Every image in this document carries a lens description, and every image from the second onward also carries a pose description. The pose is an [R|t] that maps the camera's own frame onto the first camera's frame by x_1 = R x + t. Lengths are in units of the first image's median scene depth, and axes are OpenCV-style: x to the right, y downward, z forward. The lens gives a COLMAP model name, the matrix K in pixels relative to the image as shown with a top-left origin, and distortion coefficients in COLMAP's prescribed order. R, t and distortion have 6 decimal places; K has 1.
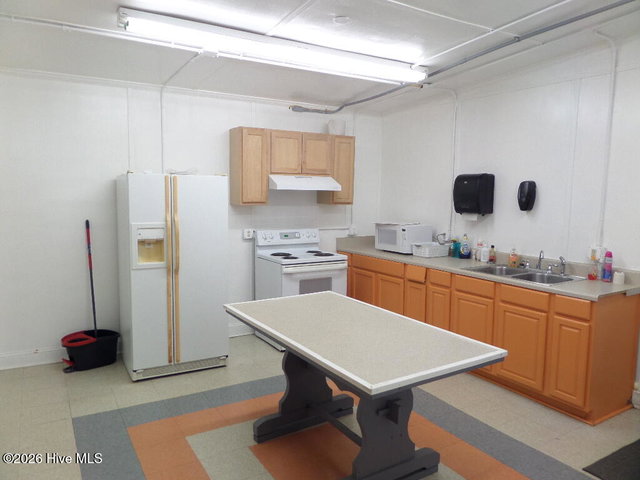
lens RADIAL K [[464.8, 0, 319.6], [0, 464.8, 240.2], [0, 0, 1]] dist [-0.018976, -0.003481]
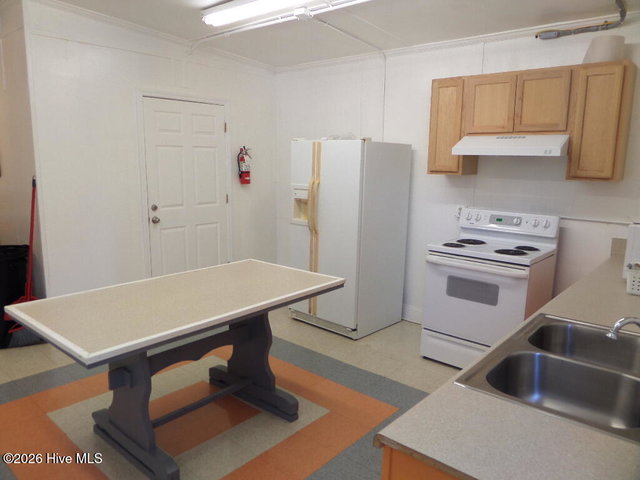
lens RADIAL K [[464.8, 0, 319.6], [0, 464.8, 240.2], [0, 0, 1]] dist [-0.018976, -0.003481]
pose [[0.303548, 0.159907, -0.939302, 0.563798], [-0.110833, 0.985050, 0.131878, -0.044785], [0.946348, 0.064074, 0.316733, 0.532491]]
